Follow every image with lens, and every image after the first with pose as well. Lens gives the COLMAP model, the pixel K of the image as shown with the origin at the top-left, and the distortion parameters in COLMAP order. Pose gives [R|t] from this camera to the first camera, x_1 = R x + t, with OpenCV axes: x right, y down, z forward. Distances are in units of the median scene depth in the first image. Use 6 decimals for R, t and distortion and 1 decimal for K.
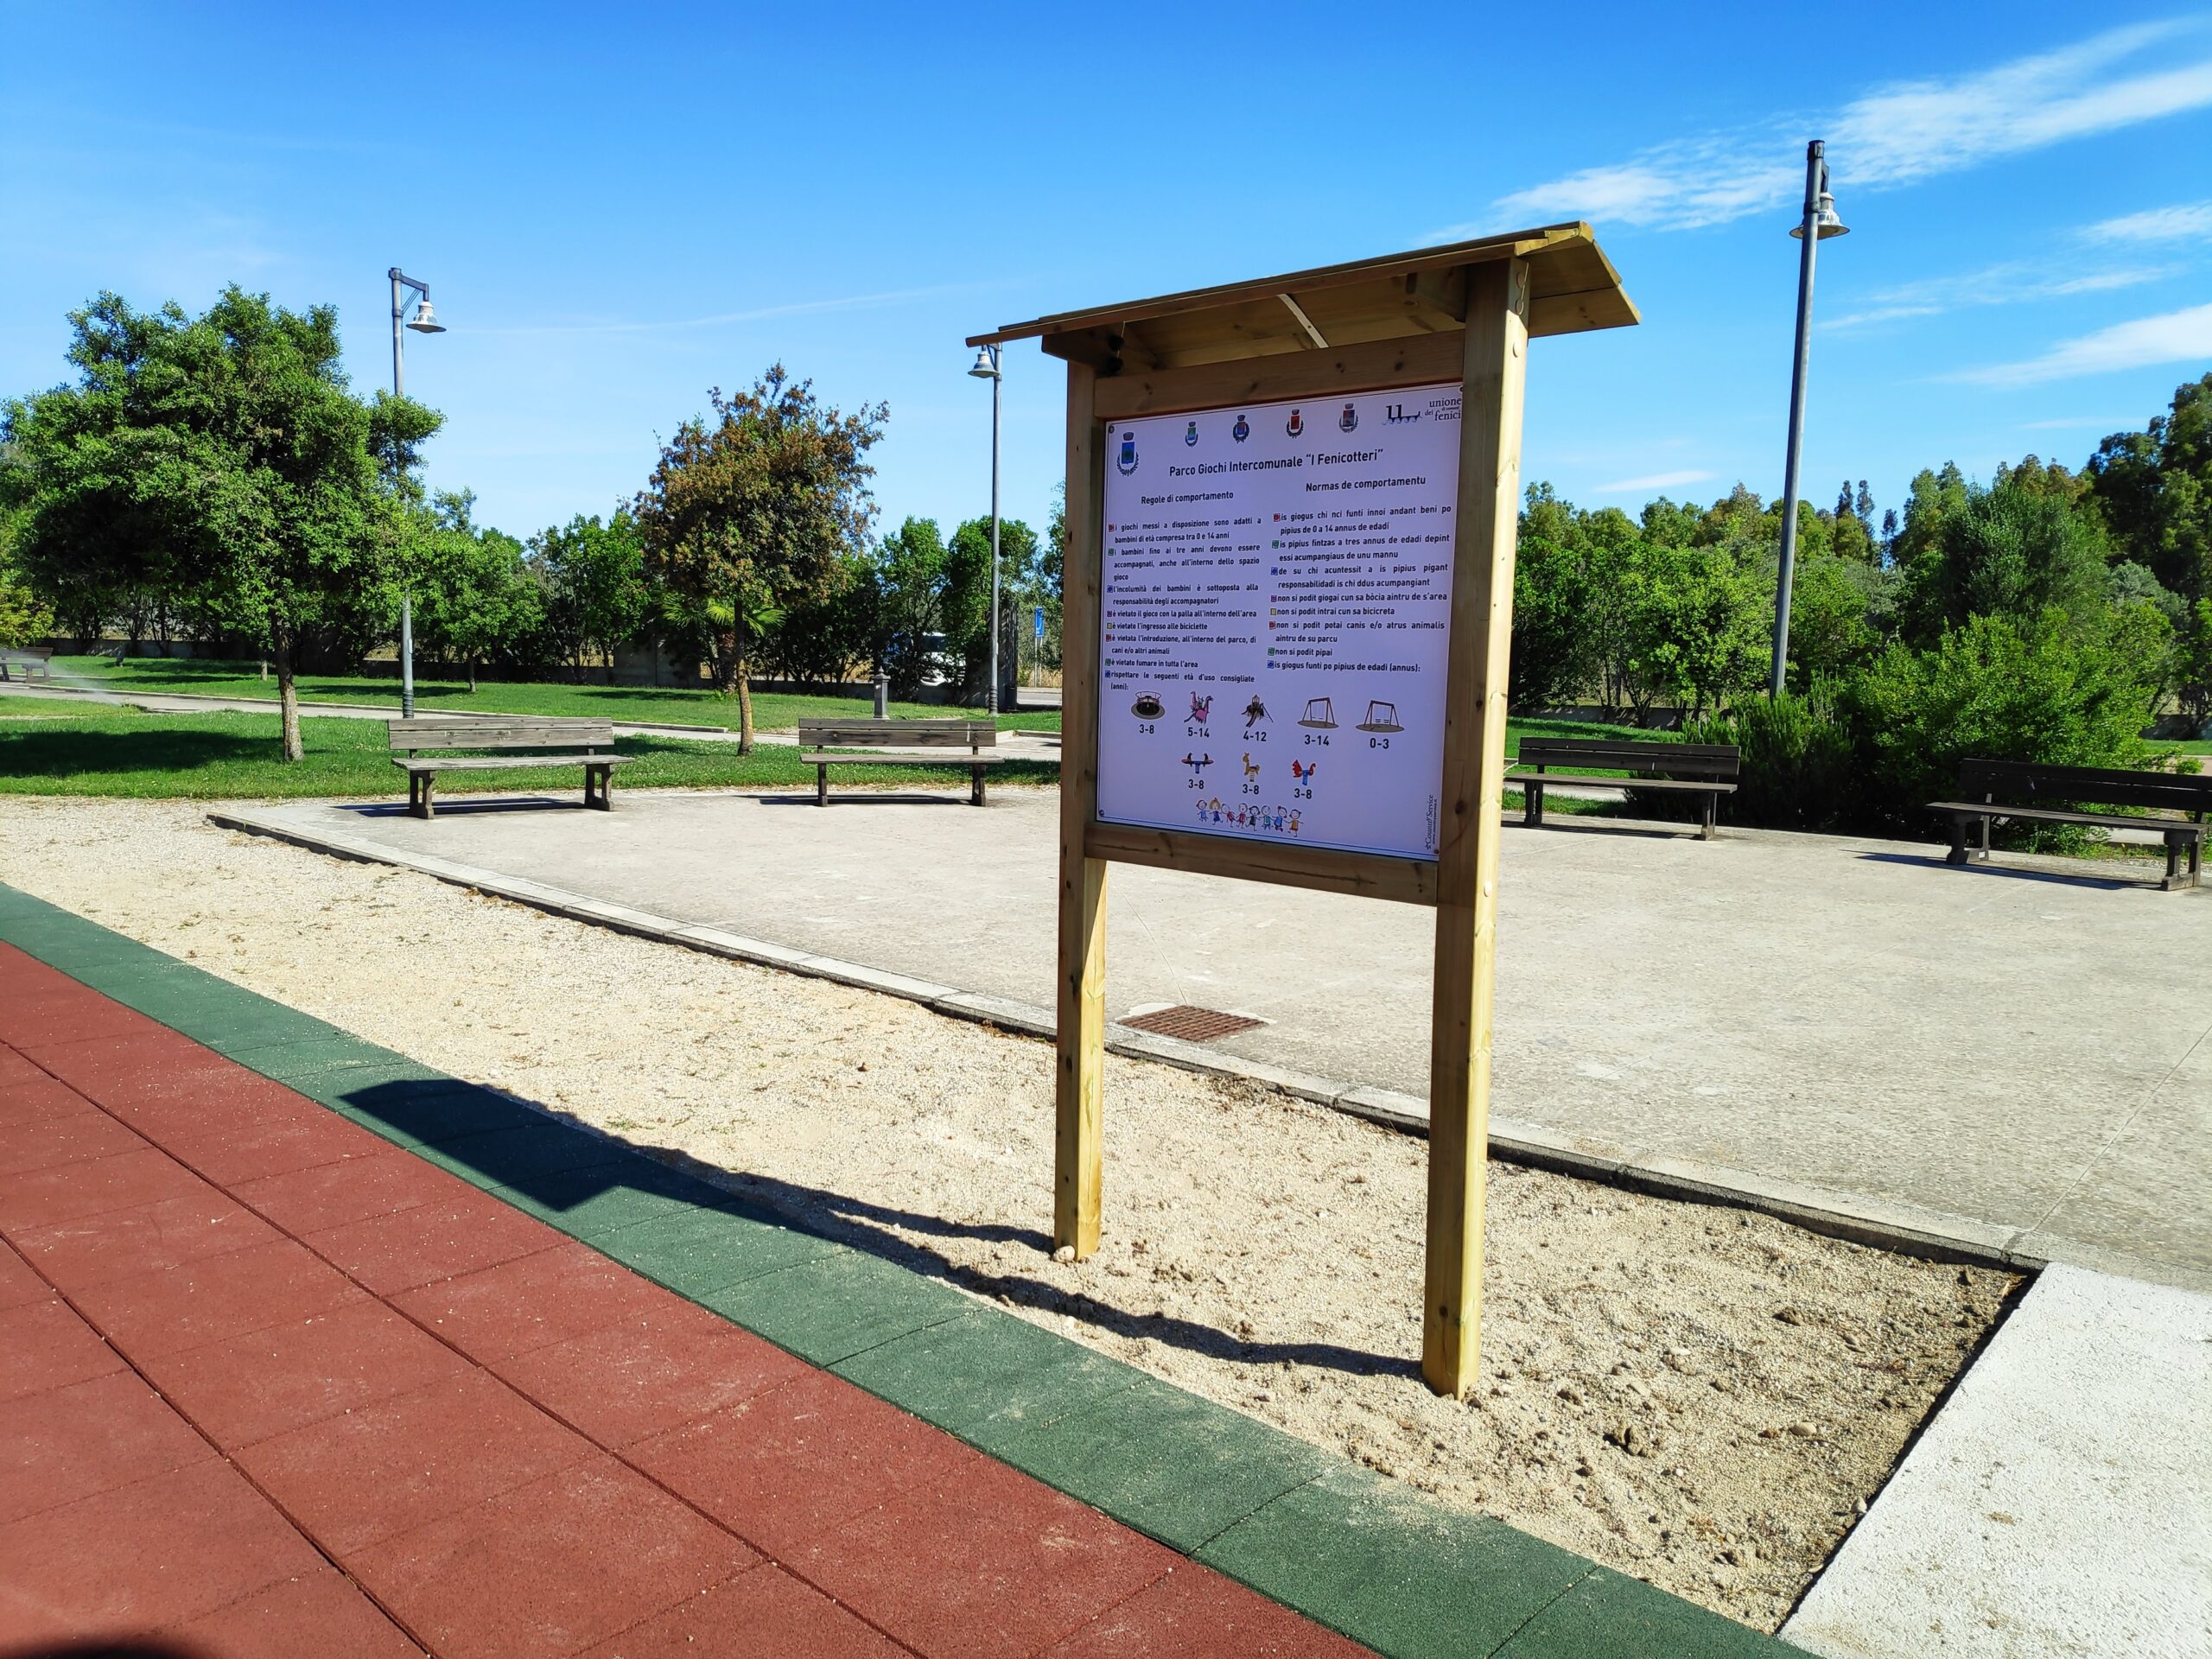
lens RADIAL K [[1588.2, 0, 1092.8], [0, 1588.2, 821.4], [0, 0, 1]] dist [0.000410, -0.001494]
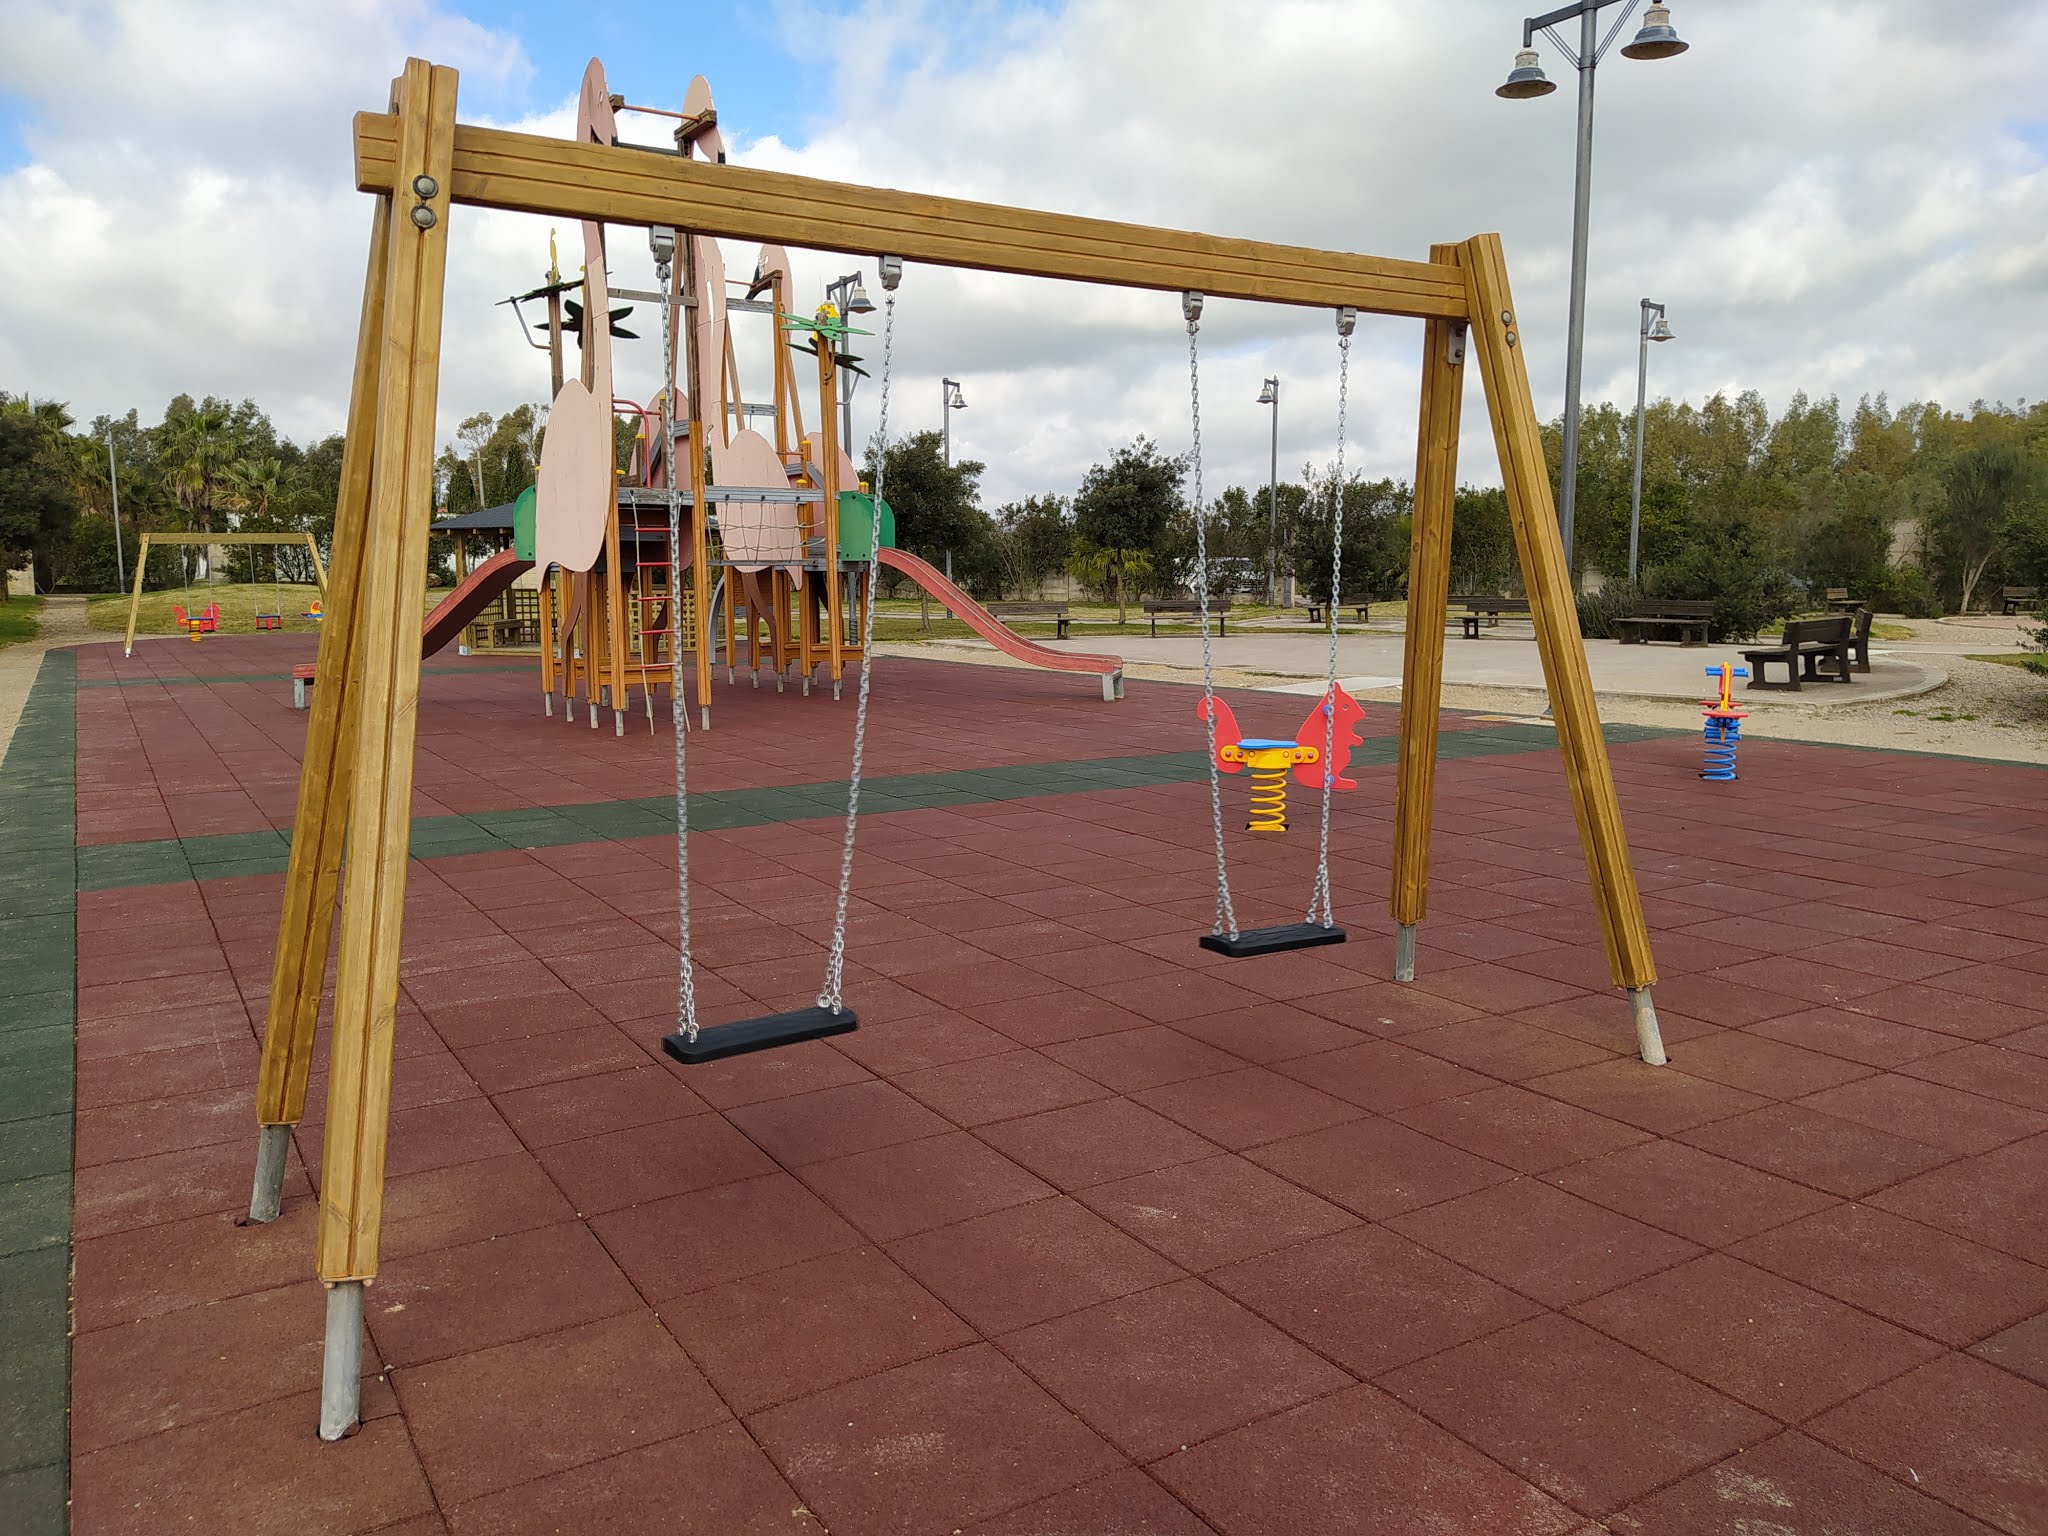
lens RADIAL K [[1518.0, 0, 1024.0], [0, 1518.0, 768.0], [0, 0, 1]] dist [0.070412, -0.135792]
pose [[0.962101, 0.012454, -0.272410, 0.193701], [-0.007484, 0.999786, 0.019278, 0.106186], [0.272592, -0.016509, 0.961988, -0.921147]]
